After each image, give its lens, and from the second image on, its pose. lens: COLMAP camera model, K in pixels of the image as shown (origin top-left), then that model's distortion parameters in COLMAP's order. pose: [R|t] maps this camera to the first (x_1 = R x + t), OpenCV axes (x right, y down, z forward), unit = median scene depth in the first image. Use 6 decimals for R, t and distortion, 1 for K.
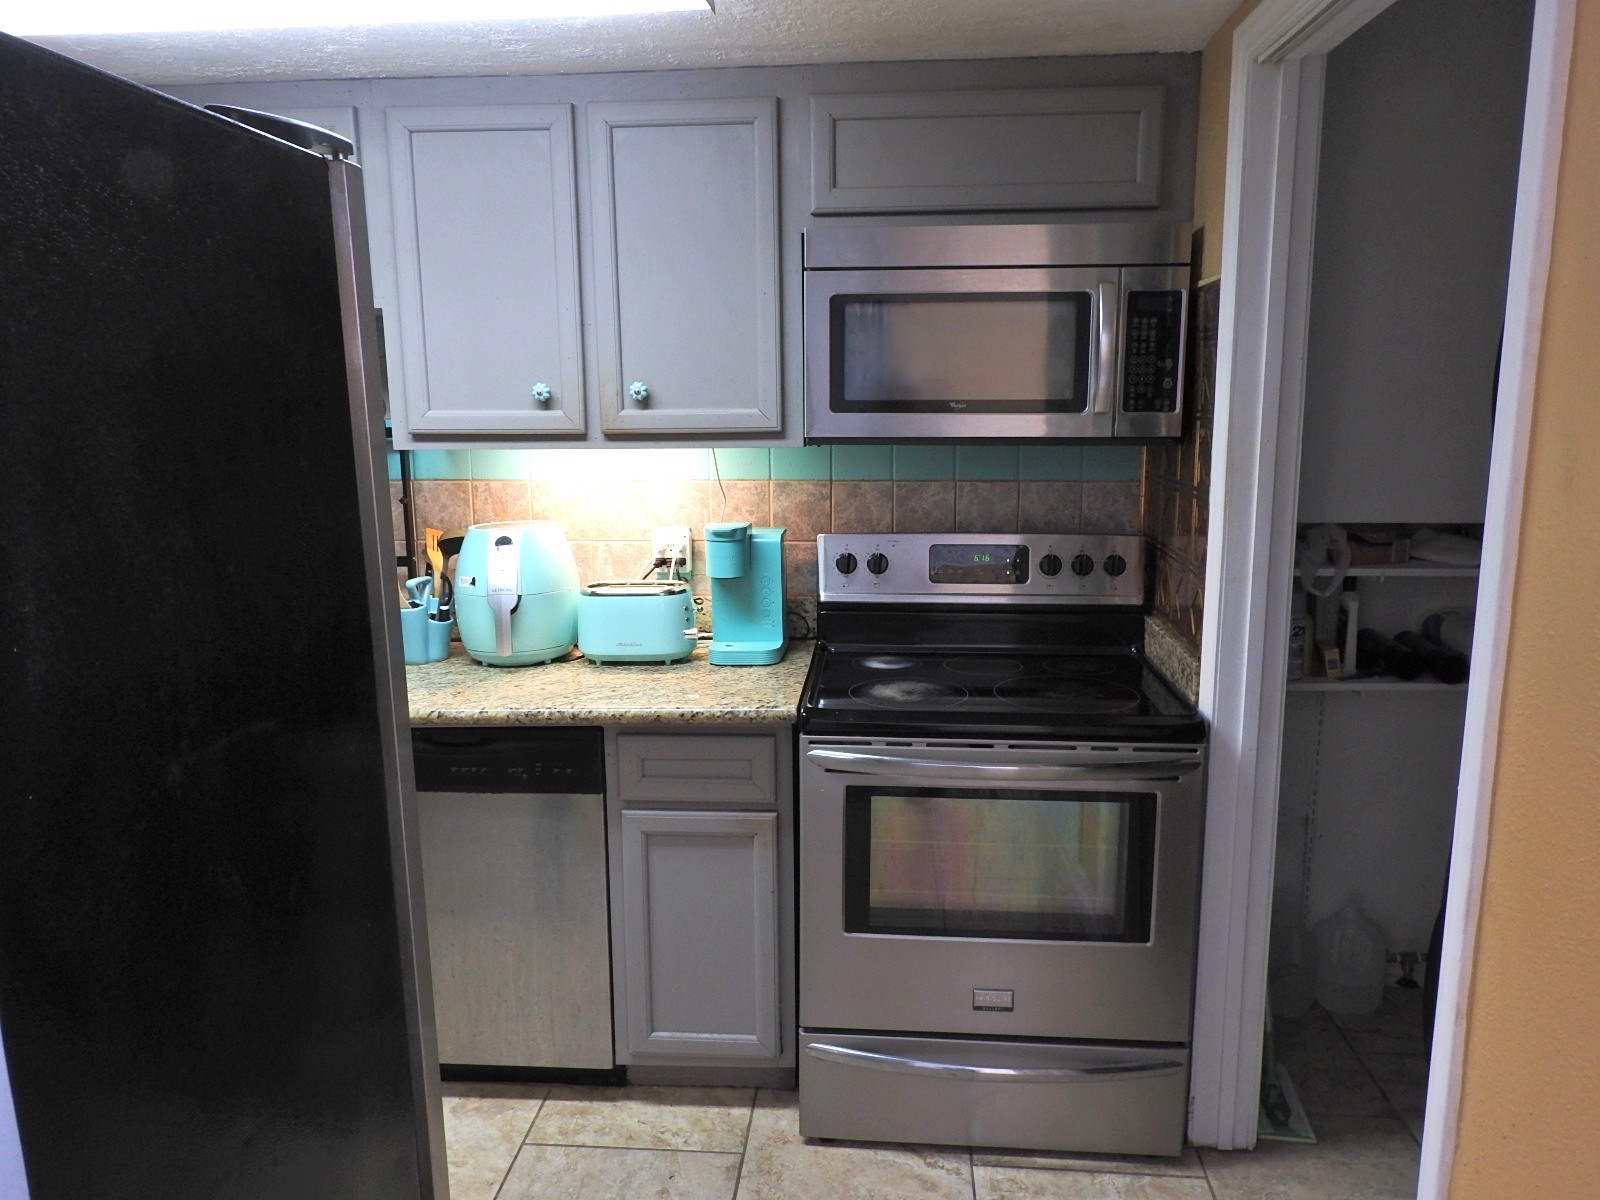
lens RADIAL K [[1136.4, 0, 800.0], [0, 1136.4, 600.0], [0, 0, 1]] dist [0.004901, -0.005152]
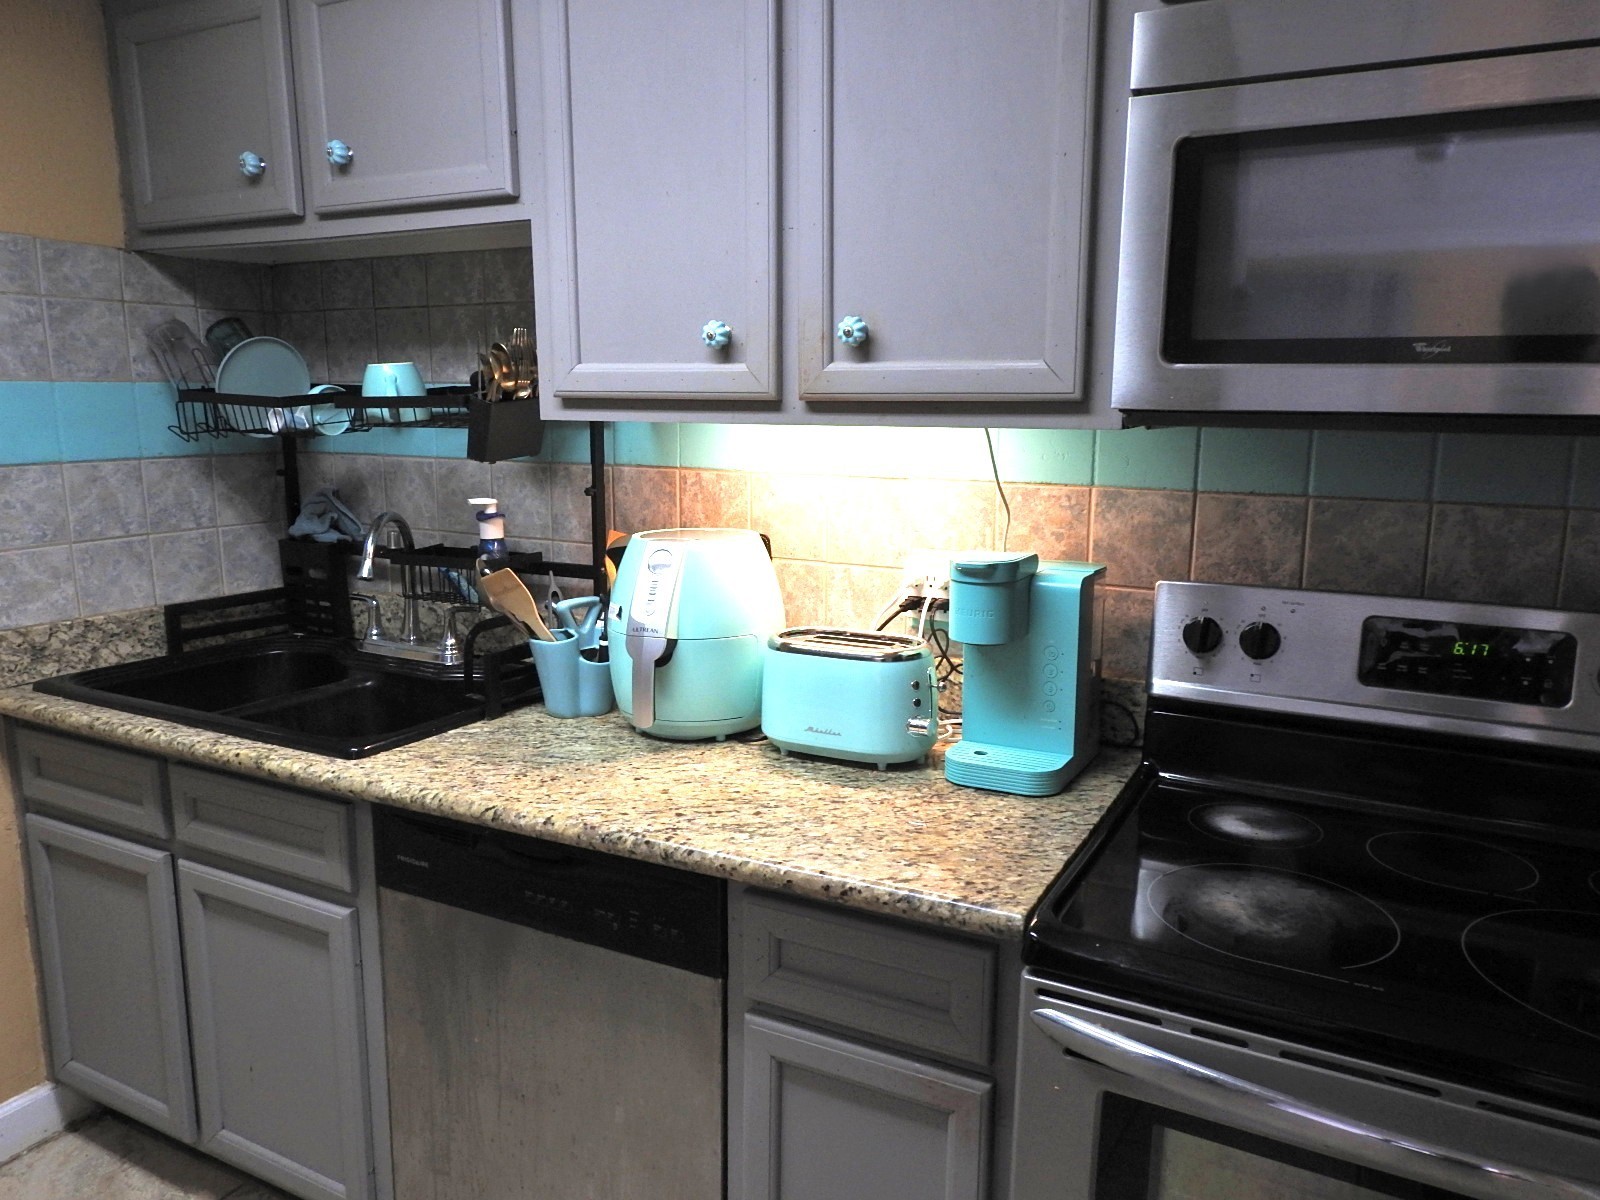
lens RADIAL K [[1136.4, 0, 800.0], [0, 1136.4, 600.0], [0, 0, 1]] dist [0.004901, -0.005152]
pose [[0.917008, 0.083727, -0.389983, 0.081219], [-0.084791, 0.996293, 0.014520, -0.042752], [0.389753, 0.019752, 0.920708, 0.403154]]
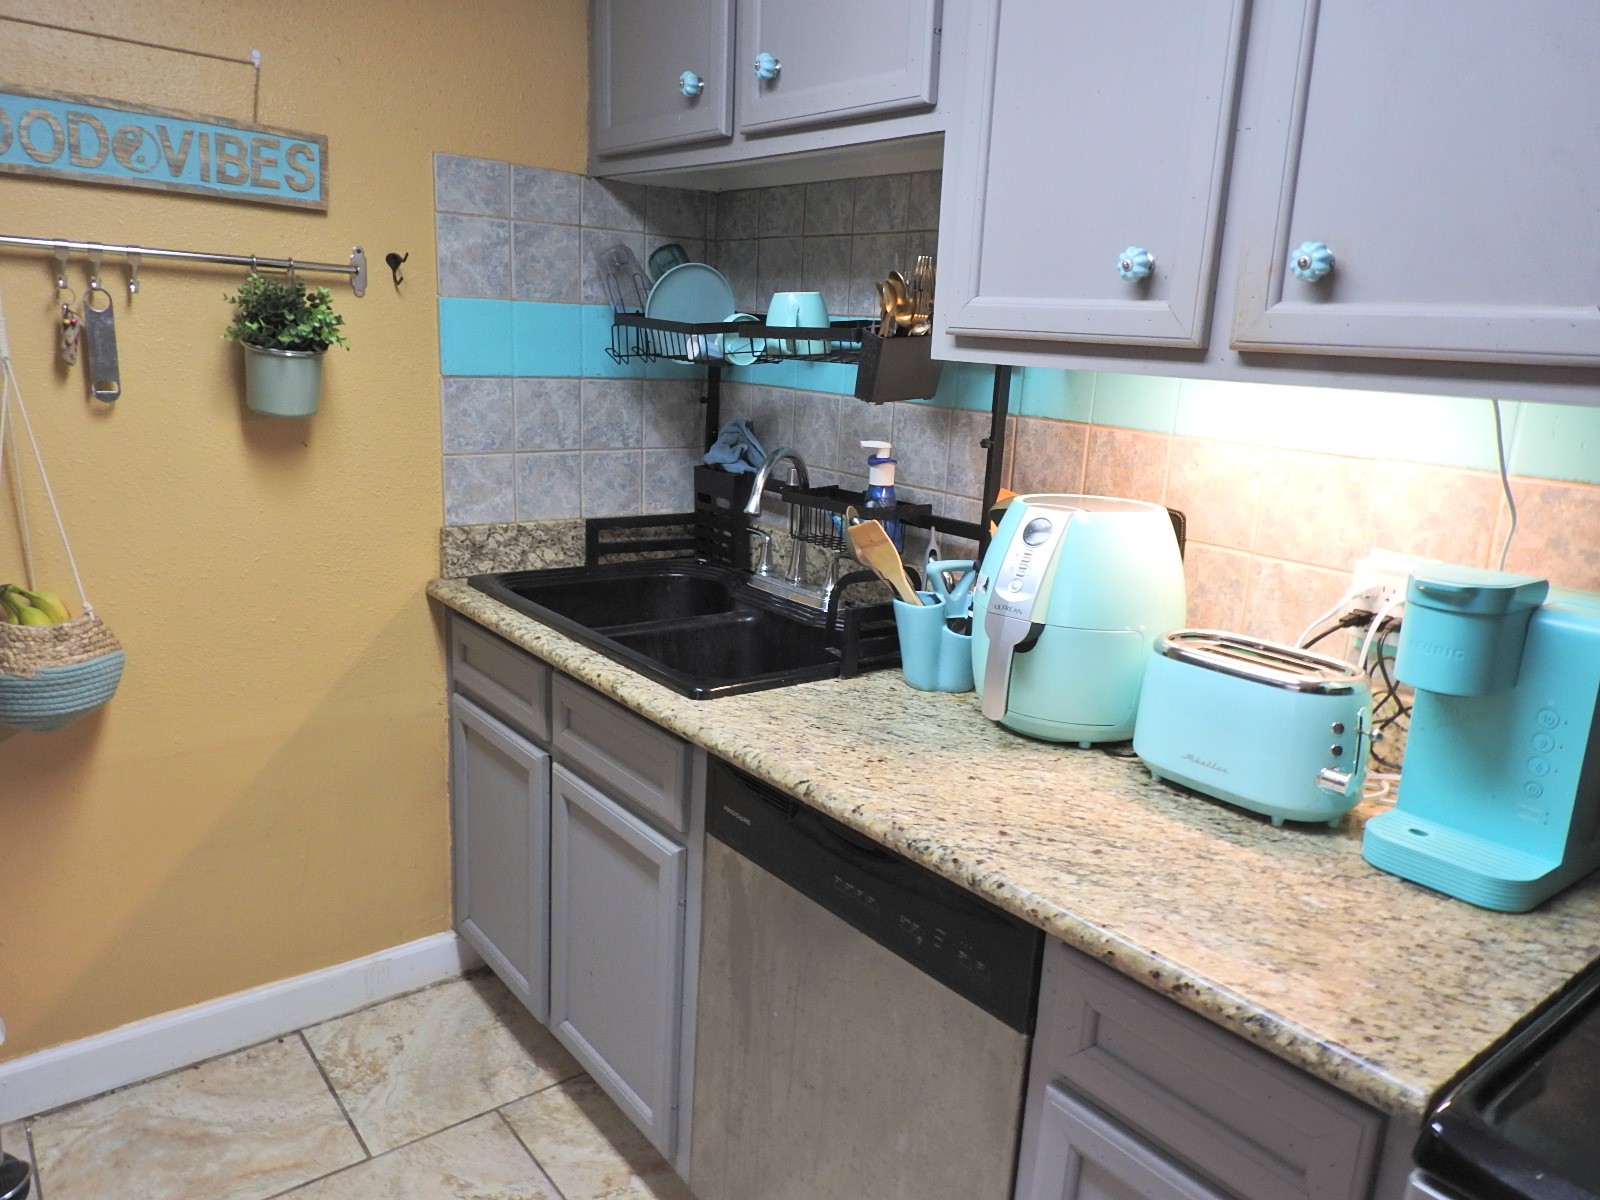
lens RADIAL K [[1136.4, 0, 800.0], [0, 1136.4, 600.0], [0, 0, 1]] dist [0.004901, -0.005152]
pose [[0.680101, 0.211534, -0.701937, 0.072017], [-0.187123, 0.975842, 0.112774, -0.057254], [0.708835, 0.054651, 0.703254, 0.499340]]
